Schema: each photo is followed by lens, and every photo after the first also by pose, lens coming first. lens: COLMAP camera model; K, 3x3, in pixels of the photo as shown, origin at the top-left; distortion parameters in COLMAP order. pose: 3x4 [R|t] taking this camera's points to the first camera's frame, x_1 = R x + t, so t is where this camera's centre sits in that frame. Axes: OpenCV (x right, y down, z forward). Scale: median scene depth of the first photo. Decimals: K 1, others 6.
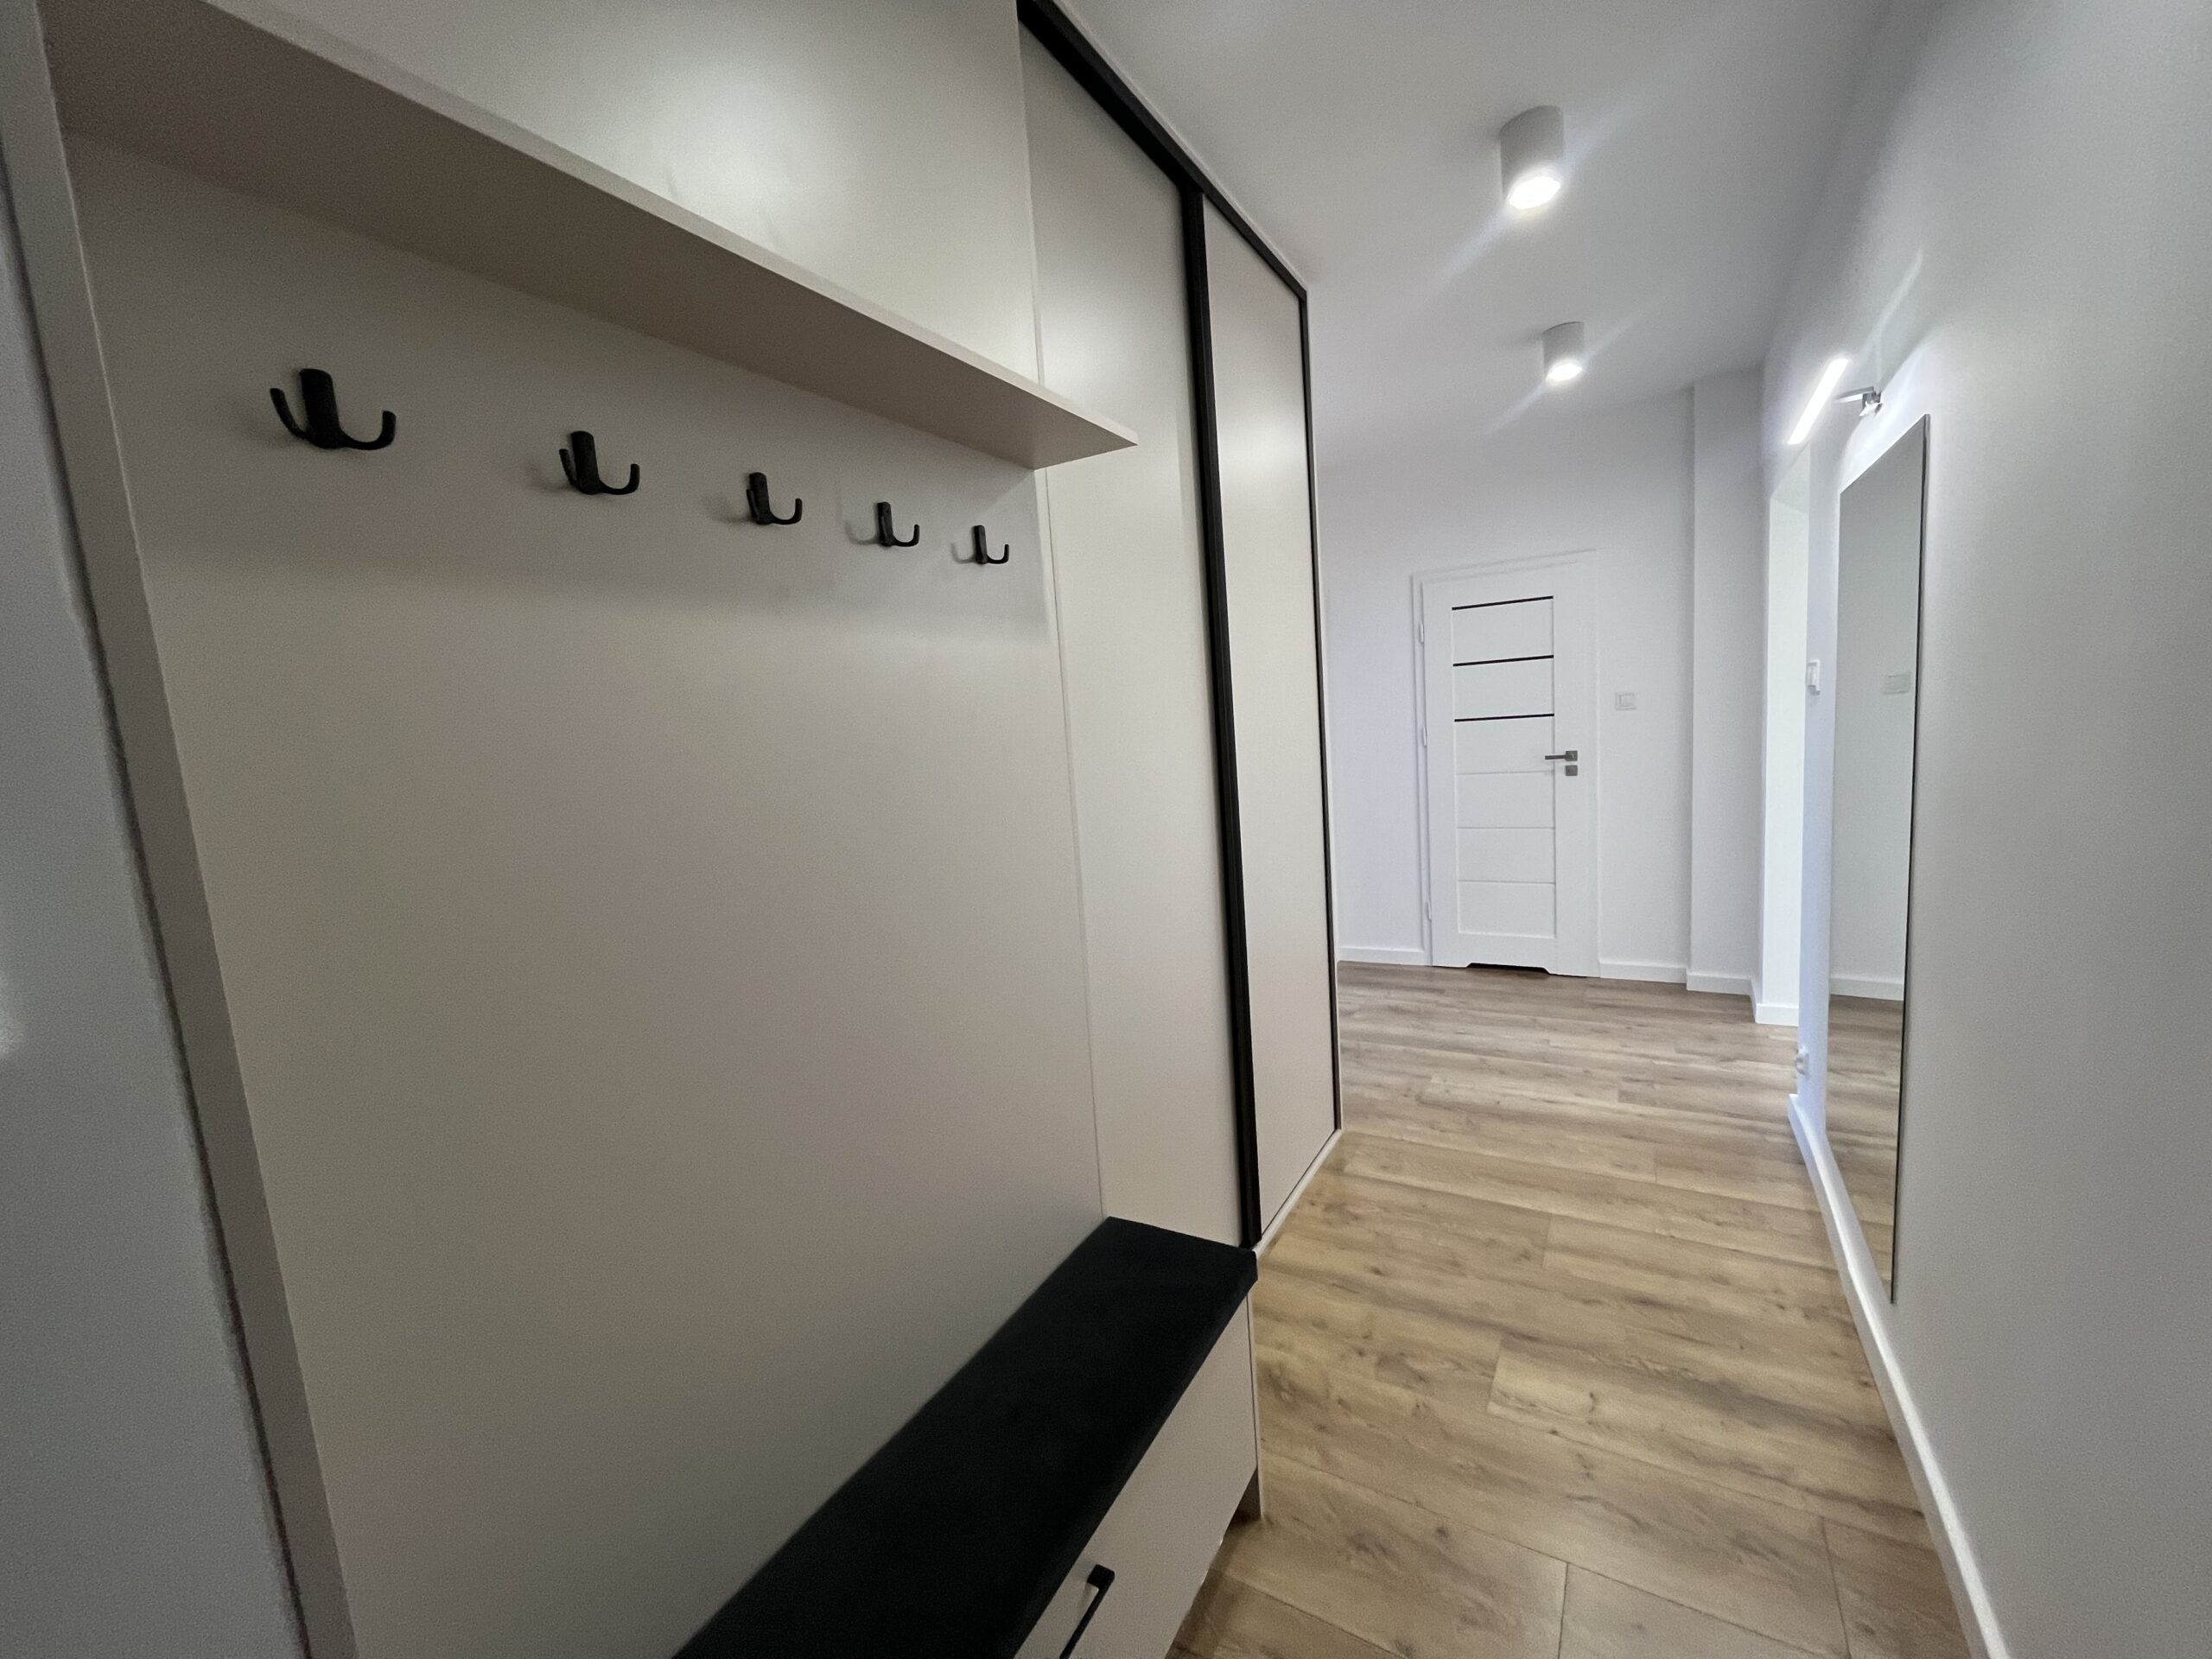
lens RADIAL K [[888.6, 0, 1106.0], [0, 888.6, 829.5], [0, 0, 1]] dist [-0.000544, 0.000003]
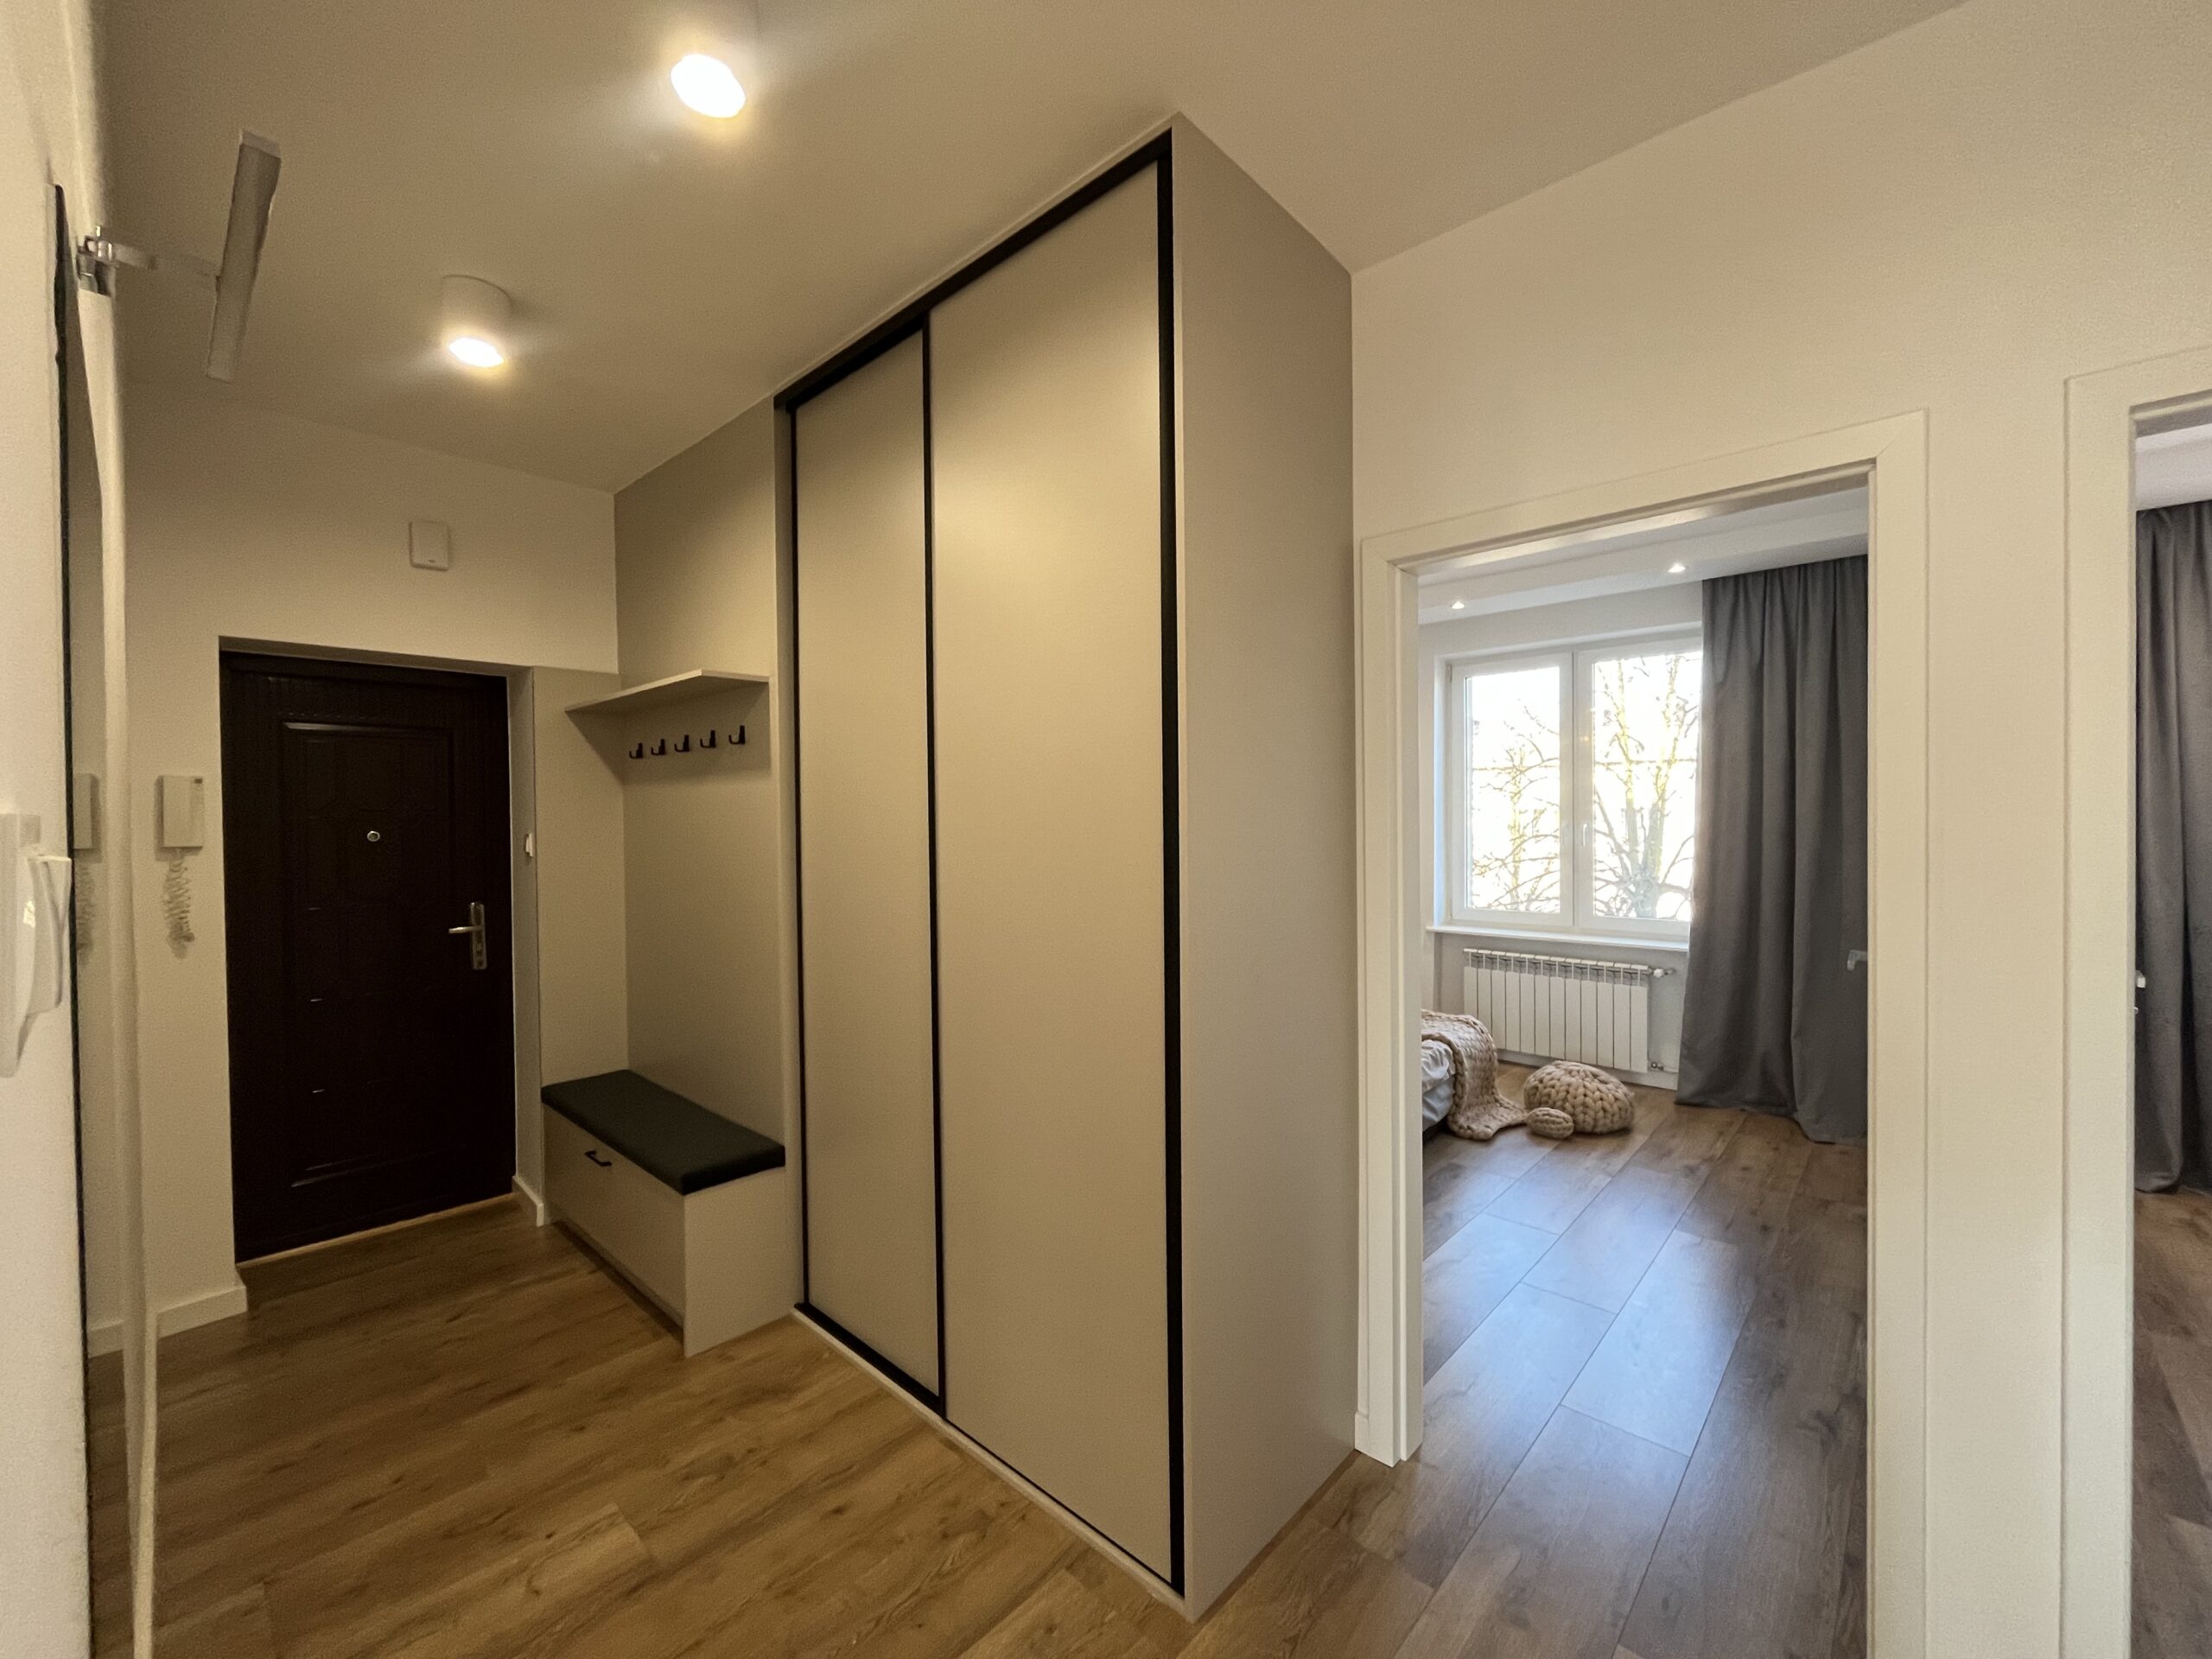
lens RADIAL K [[896.9, 0, 1106.5], [0, 896.9, 832.4], [0, 0, 1]] dist [-0.004846, 0.000536]
pose [[-0.205436, 0.089983, -0.974525, 1.089454], [-0.093065, 0.989456, 0.110980, -0.260949], [0.974236, 0.113493, -0.194896, 1.442969]]
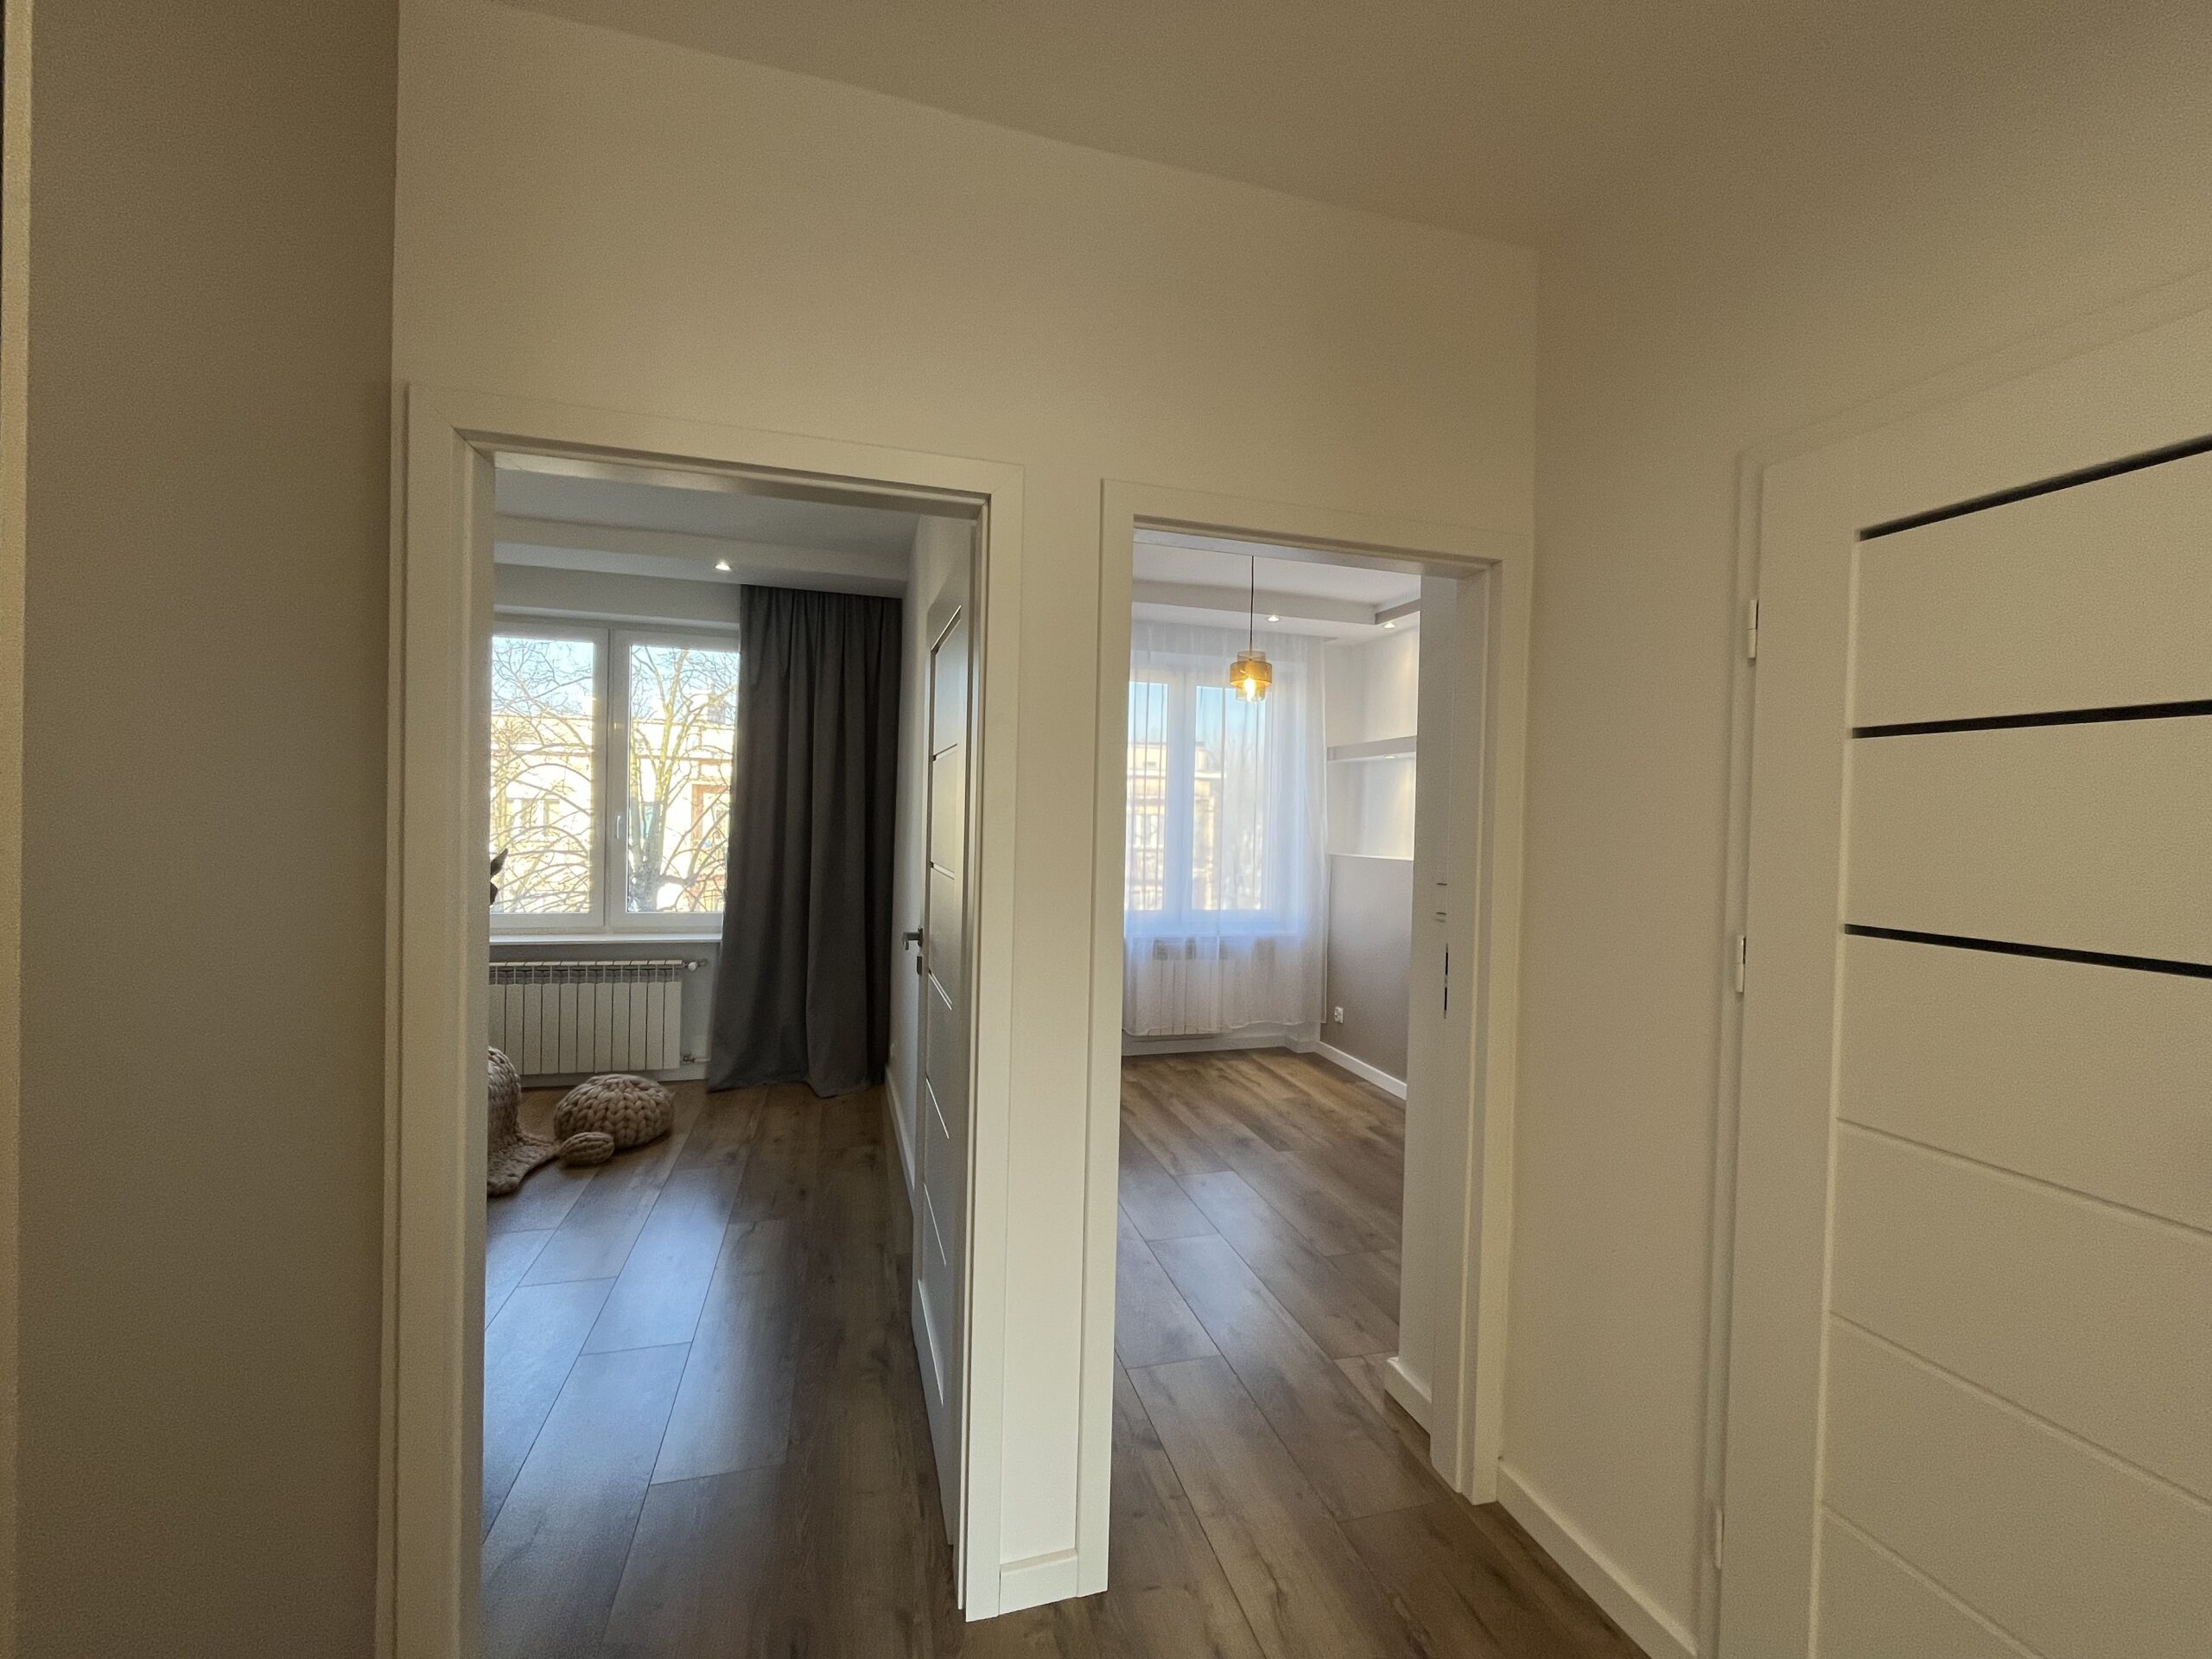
lens RADIAL K [[896.9, 0, 1106.5], [0, 896.9, 832.4], [0, 0, 1]] dist [-0.004846, 0.000536]
pose [[0.727684, 0.102541, -0.678205, 0.902359], [-0.161004, 0.986672, -0.023572, -0.237780], [0.666748, 0.126347, 0.734495, 1.391610]]
